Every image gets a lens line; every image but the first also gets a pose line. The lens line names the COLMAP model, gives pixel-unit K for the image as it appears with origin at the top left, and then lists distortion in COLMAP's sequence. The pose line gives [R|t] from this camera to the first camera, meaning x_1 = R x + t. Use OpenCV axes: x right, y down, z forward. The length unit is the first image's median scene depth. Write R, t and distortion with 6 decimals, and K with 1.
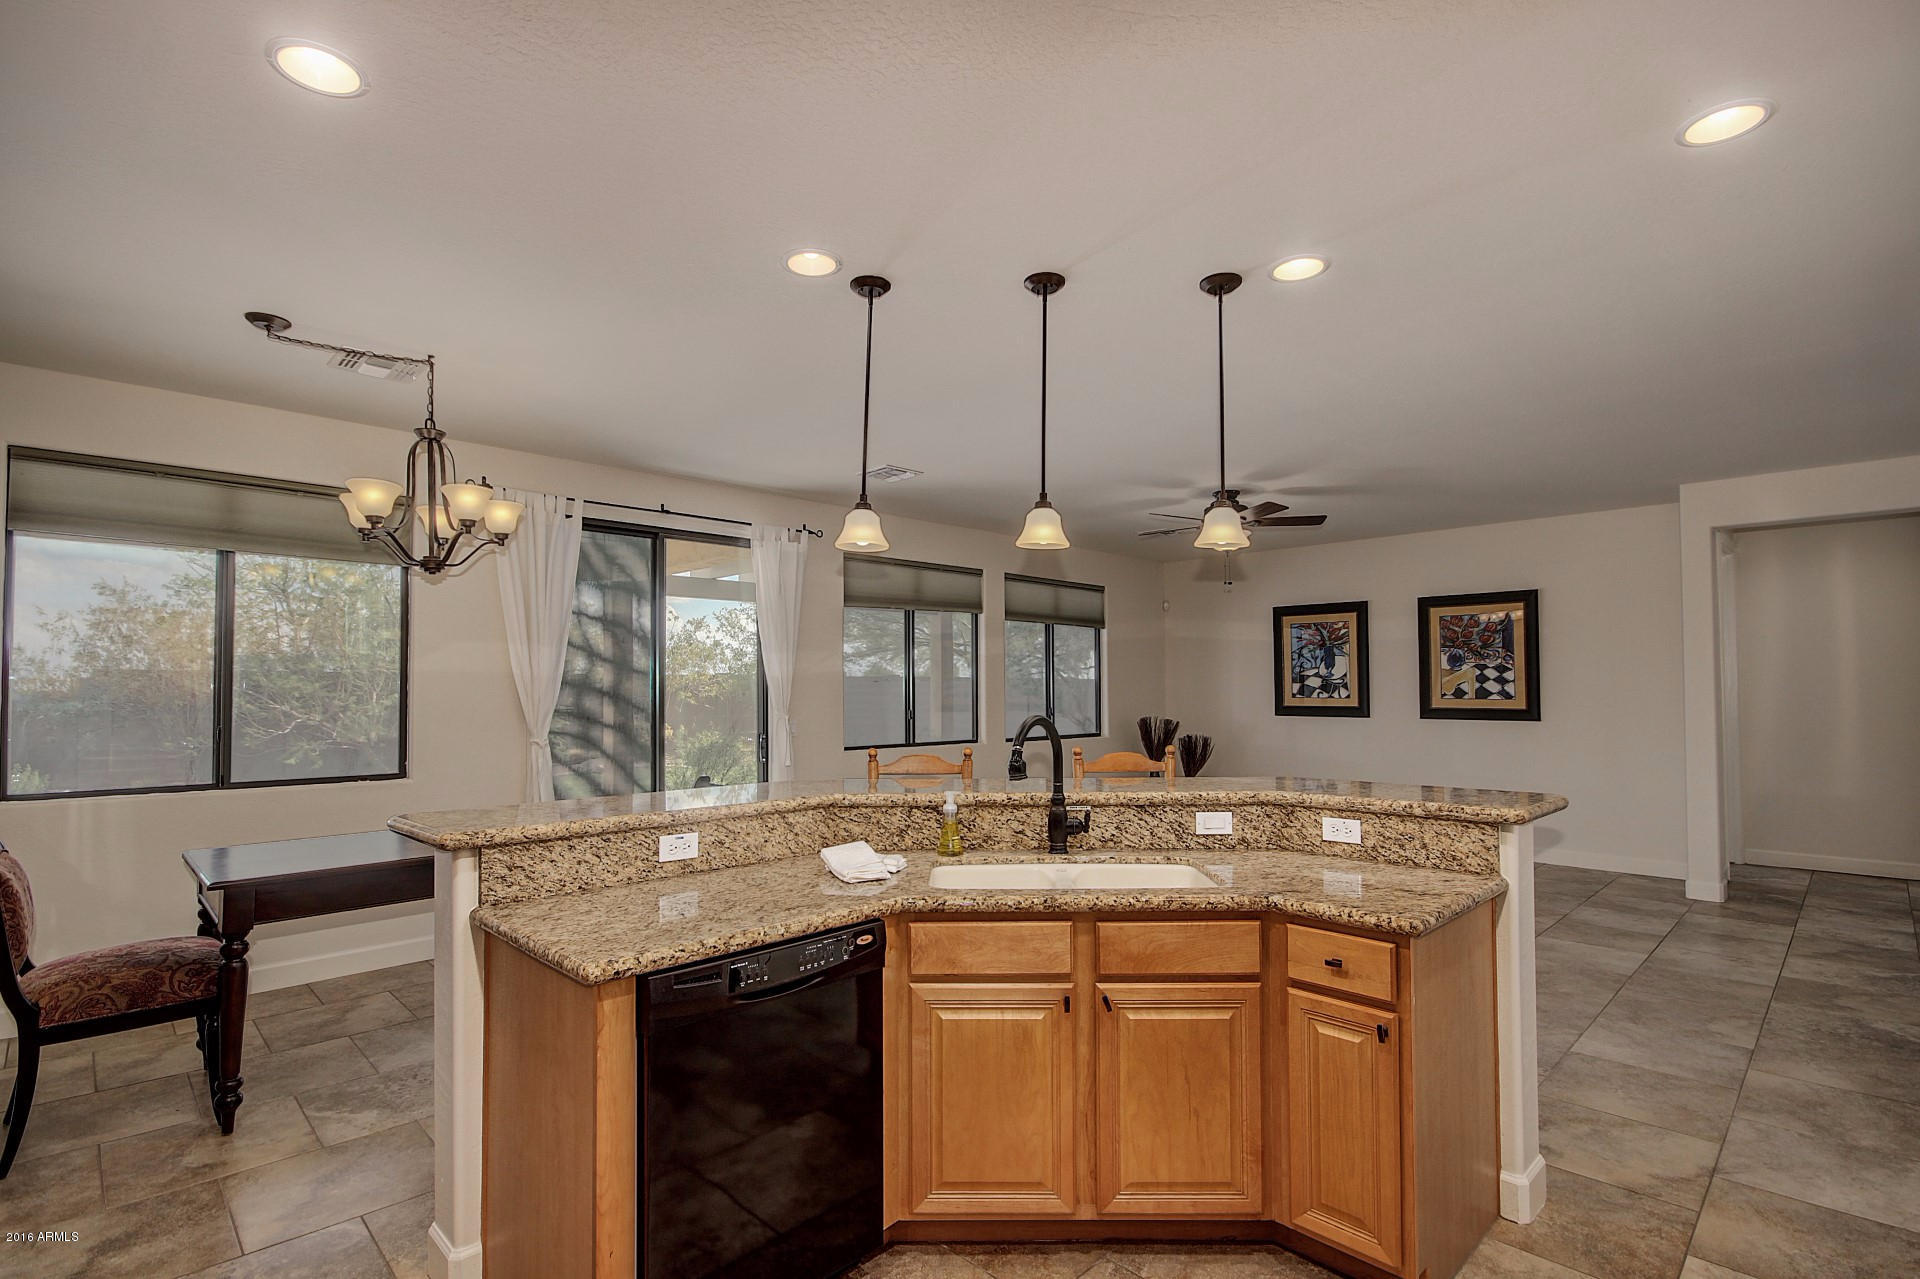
lens RADIAL K [[906.8, 0, 959.7], [0, 906.8, 665.9], [0, 0, 1]] dist [0.002999, -0.008162]
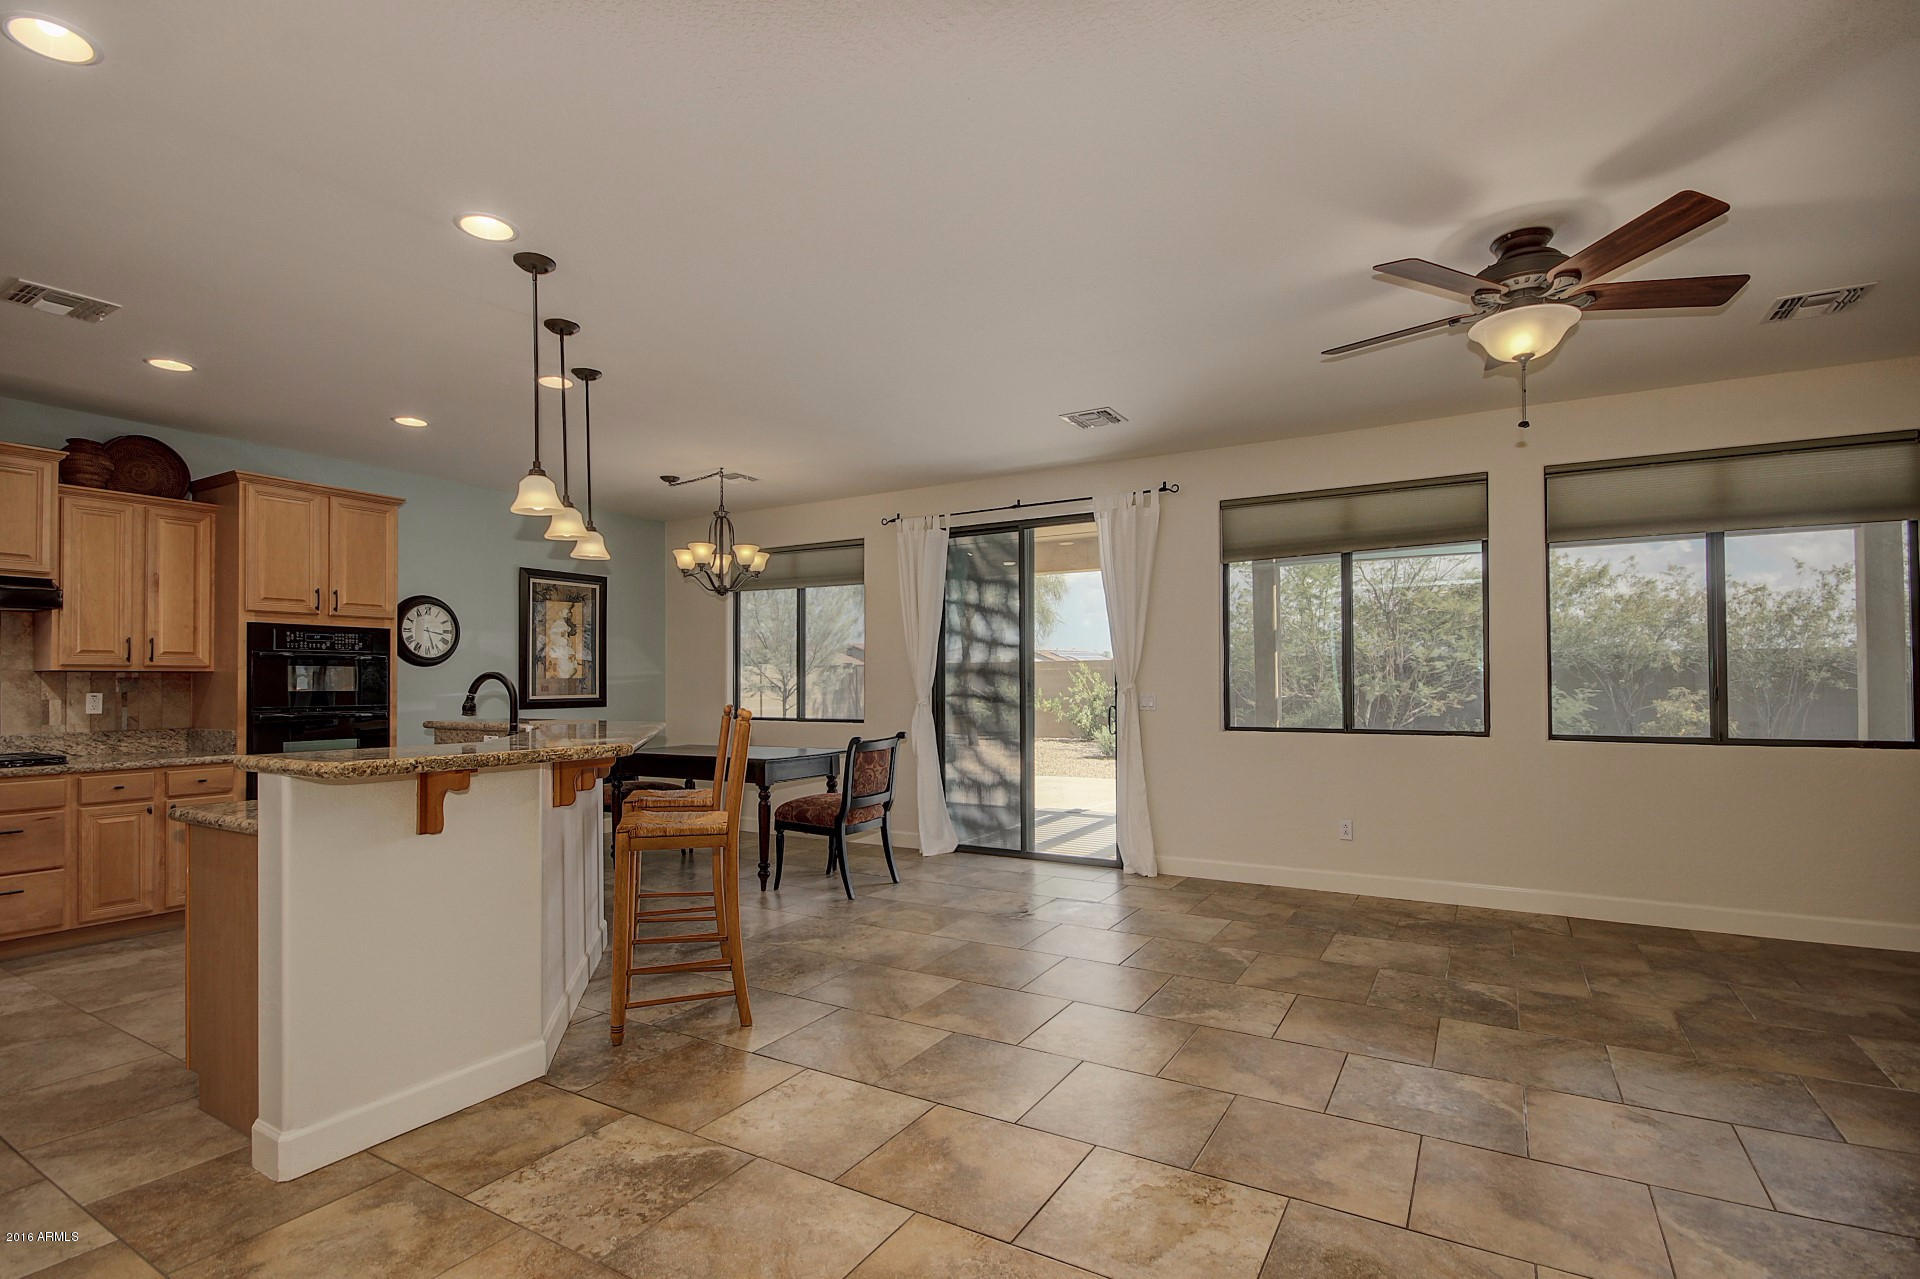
lens RADIAL K [[906.8, 0, 966.0], [0, 906.8, 667.4], [0, 0, 1]] dist [0.002999, -0.008162]
pose [[0.256694, -0.014569, -0.966383, 0.570236], [0.031134, 0.999492, -0.006798, 0.028374], [0.965991, -0.028342, 0.257017, 0.478951]]
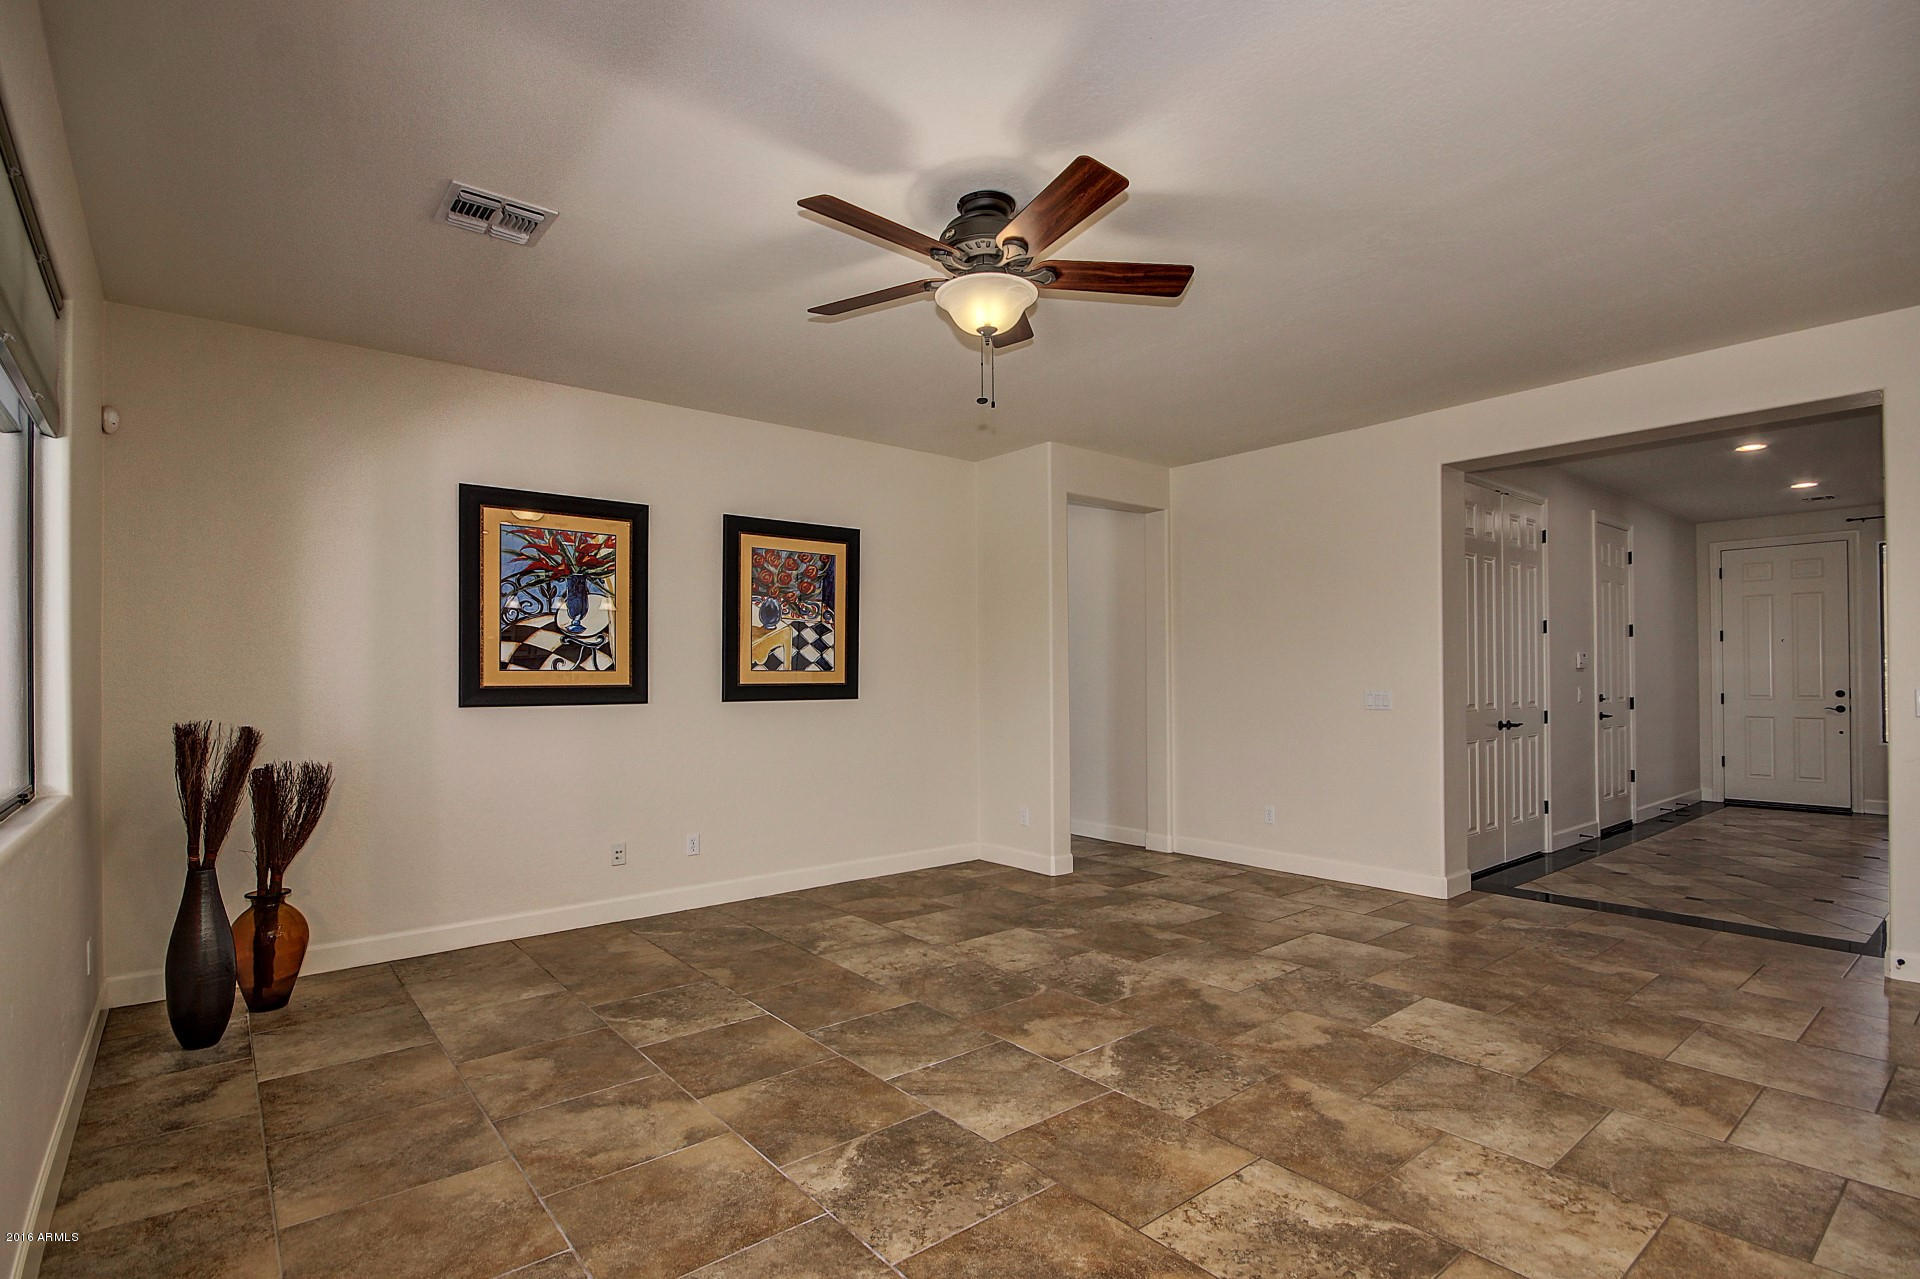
lens RADIAL K [[906.8, 0, 967.2], [0, 906.8, 685.0], [0, 0, 1]] dist [0.002999, -0.008162]
pose [[0.093993, -0.005550, 0.995557, -0.127658], [-0.020213, 0.999768, 0.007481, 0.039571], [-0.995368, -0.020827, 0.093859, 0.797256]]
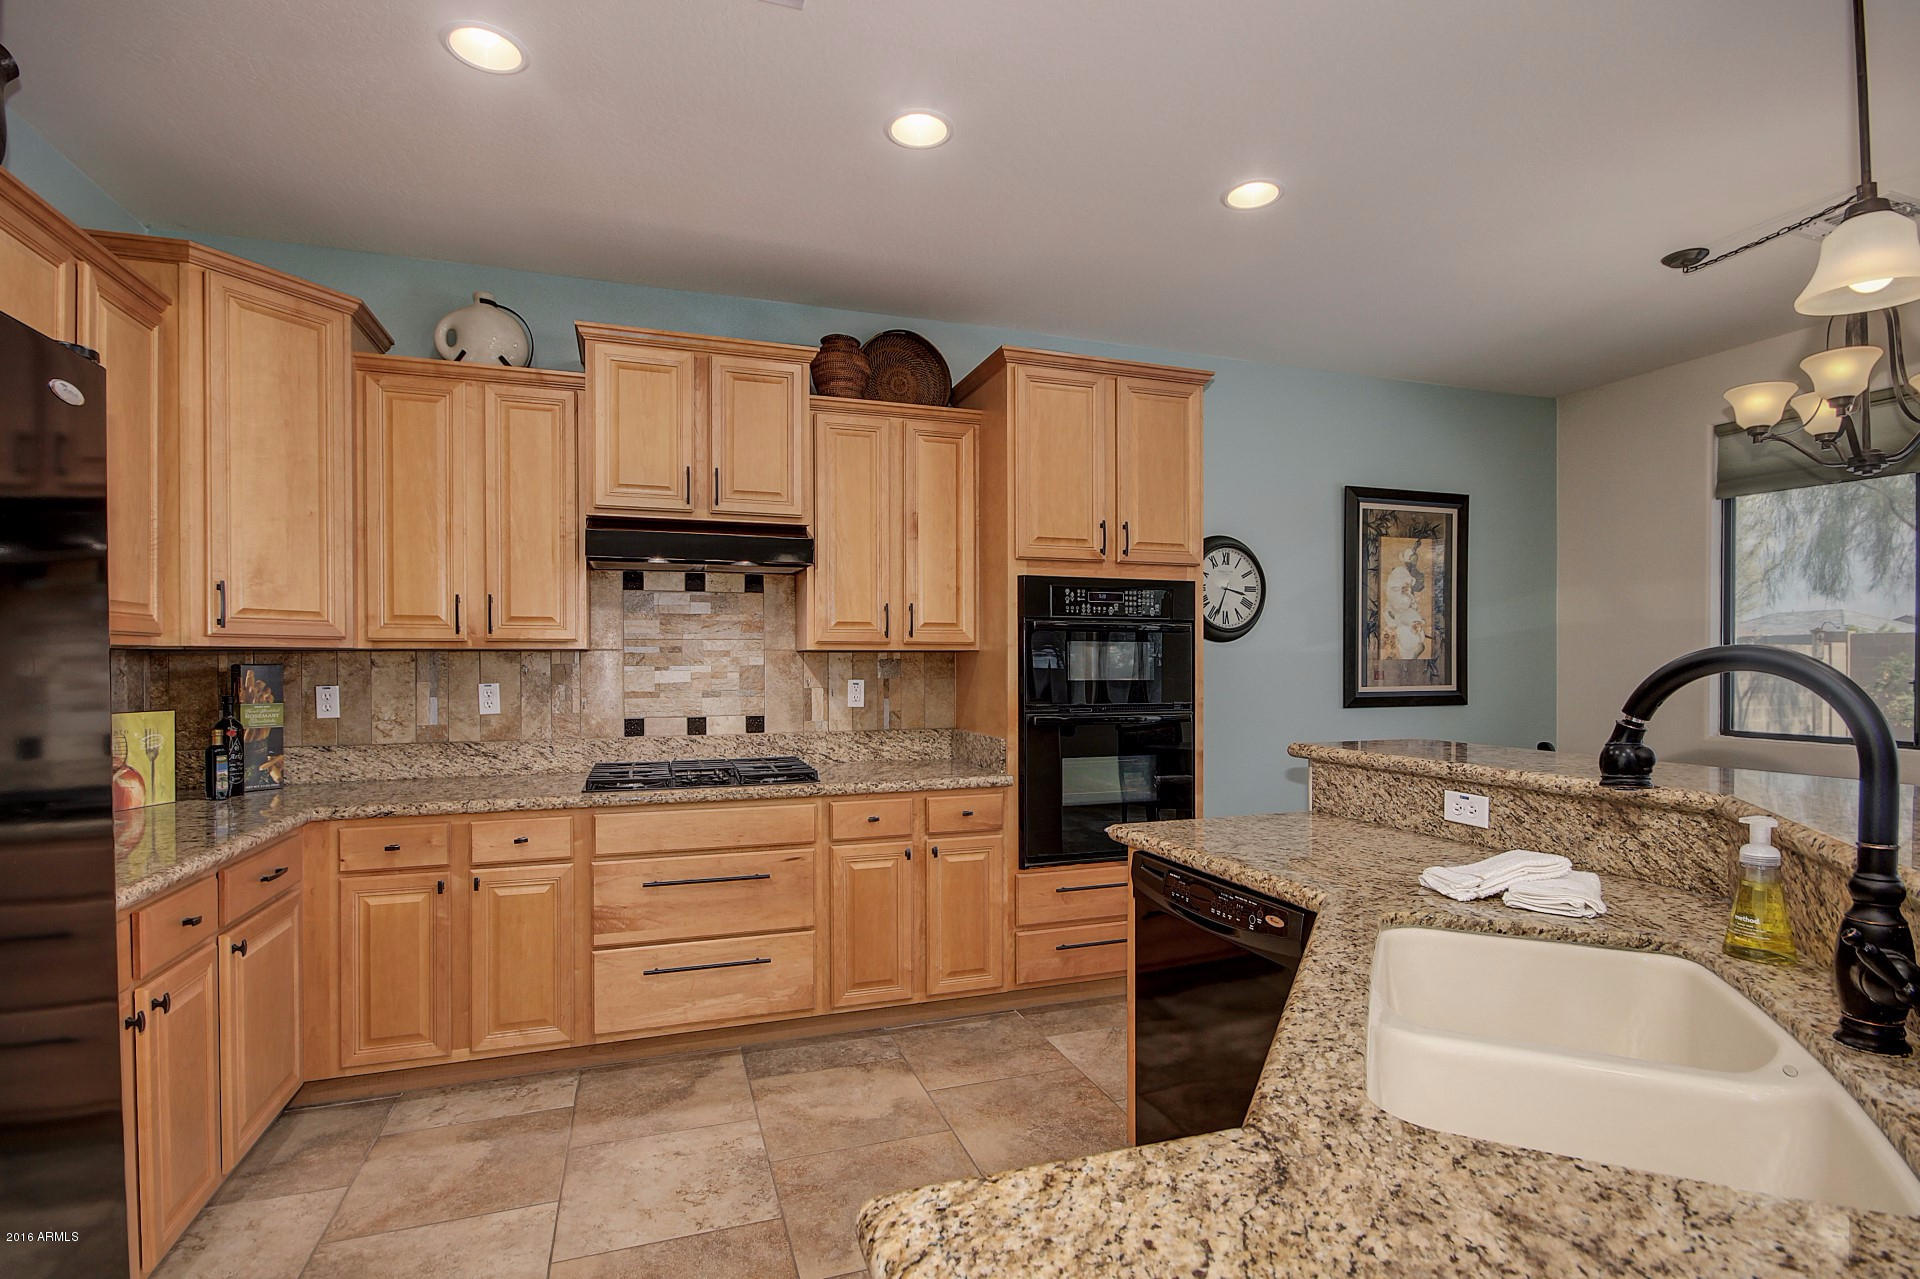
lens RADIAL K [[906.8, 0, 950.3], [0, 906.8, 672.1], [0, 0, 1]] dist [0.002999, -0.008162]
pose [[-0.442544, 0.011557, -0.896673, 0.205543], [0.027053, 0.999634, -0.000467, 0.020499], [0.896339, -0.024465, -0.442694, 0.306830]]
